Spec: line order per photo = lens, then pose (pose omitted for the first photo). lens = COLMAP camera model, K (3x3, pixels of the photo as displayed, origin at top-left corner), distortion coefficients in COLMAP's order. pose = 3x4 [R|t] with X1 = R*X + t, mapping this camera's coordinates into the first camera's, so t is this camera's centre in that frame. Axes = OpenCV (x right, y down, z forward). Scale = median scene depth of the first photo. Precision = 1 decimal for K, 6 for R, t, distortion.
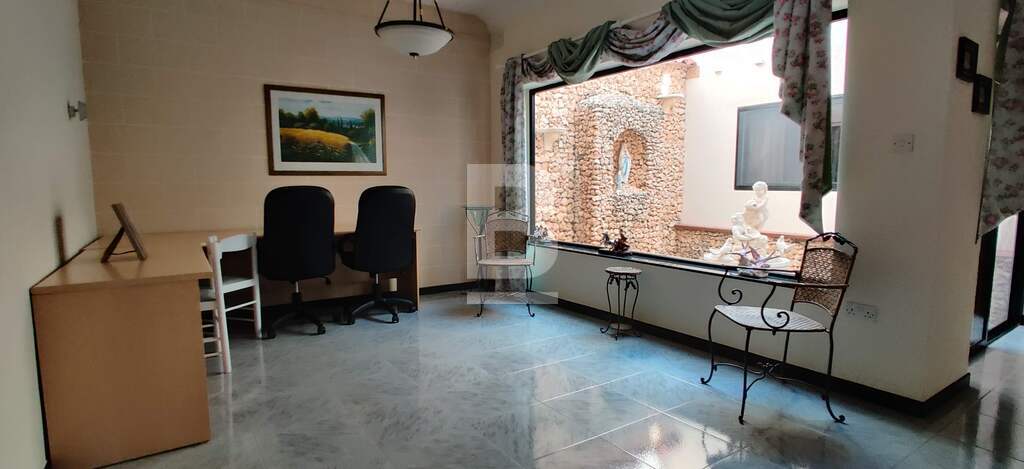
lens RADIAL K [[517.0, 0, 501.9], [0, 517.0, 239.4], [0, 0, 1]] dist [-0.023098, -0.000247]
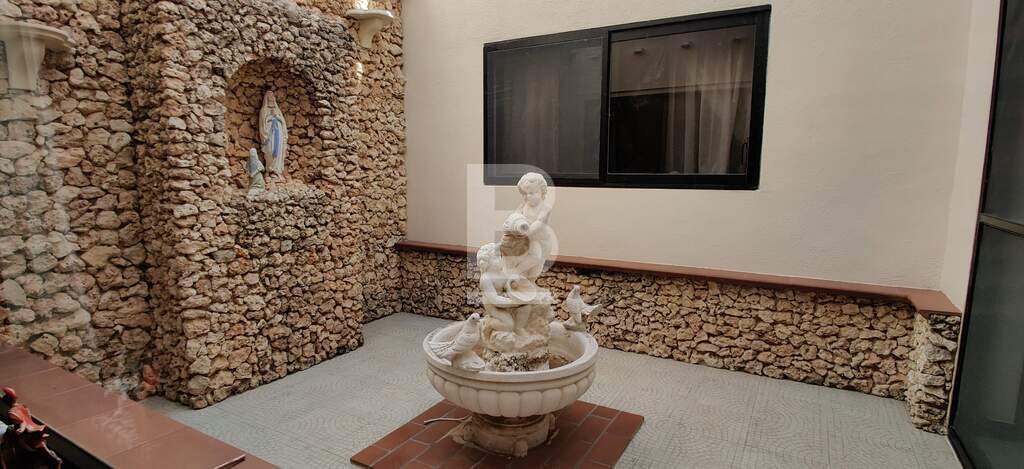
lens RADIAL K [[517.0, 0, 501.9], [0, 517.0, 239.4], [0, 0, 1]] dist [-0.023098, -0.000247]
pose [[0.902374, -0.052018, 0.427804, 0.417234], [0.041496, 0.998564, 0.033892, -0.104084], [-0.428952, -0.012831, 0.903236, 0.890104]]
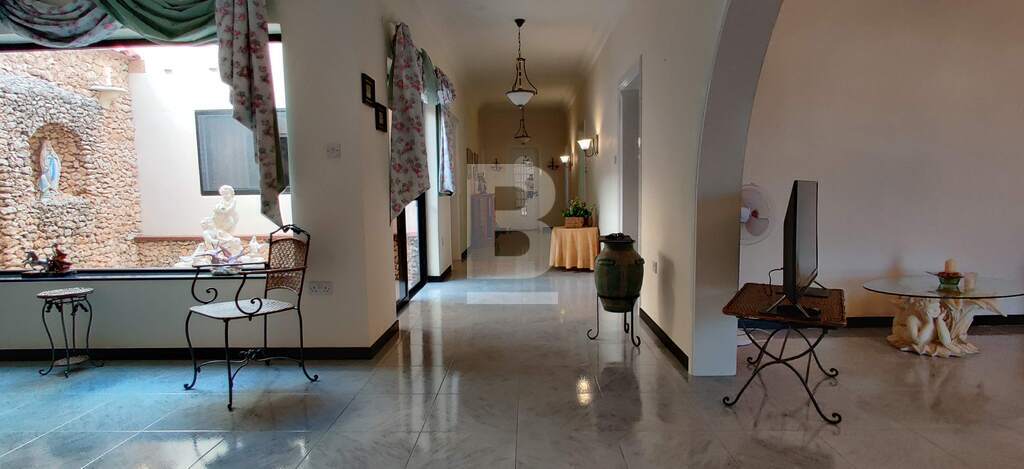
lens RADIAL K [[518.7, 0, 514.2], [0, 518.7, 237.0], [0, 0, 1]] dist [-0.015168, 0.008090]
pose [[0.572803, -0.088164, 0.814938, -0.020027], [0.105075, 0.993894, 0.033669, 0.022005], [-0.812930, 0.066344, 0.578570, -0.073426]]
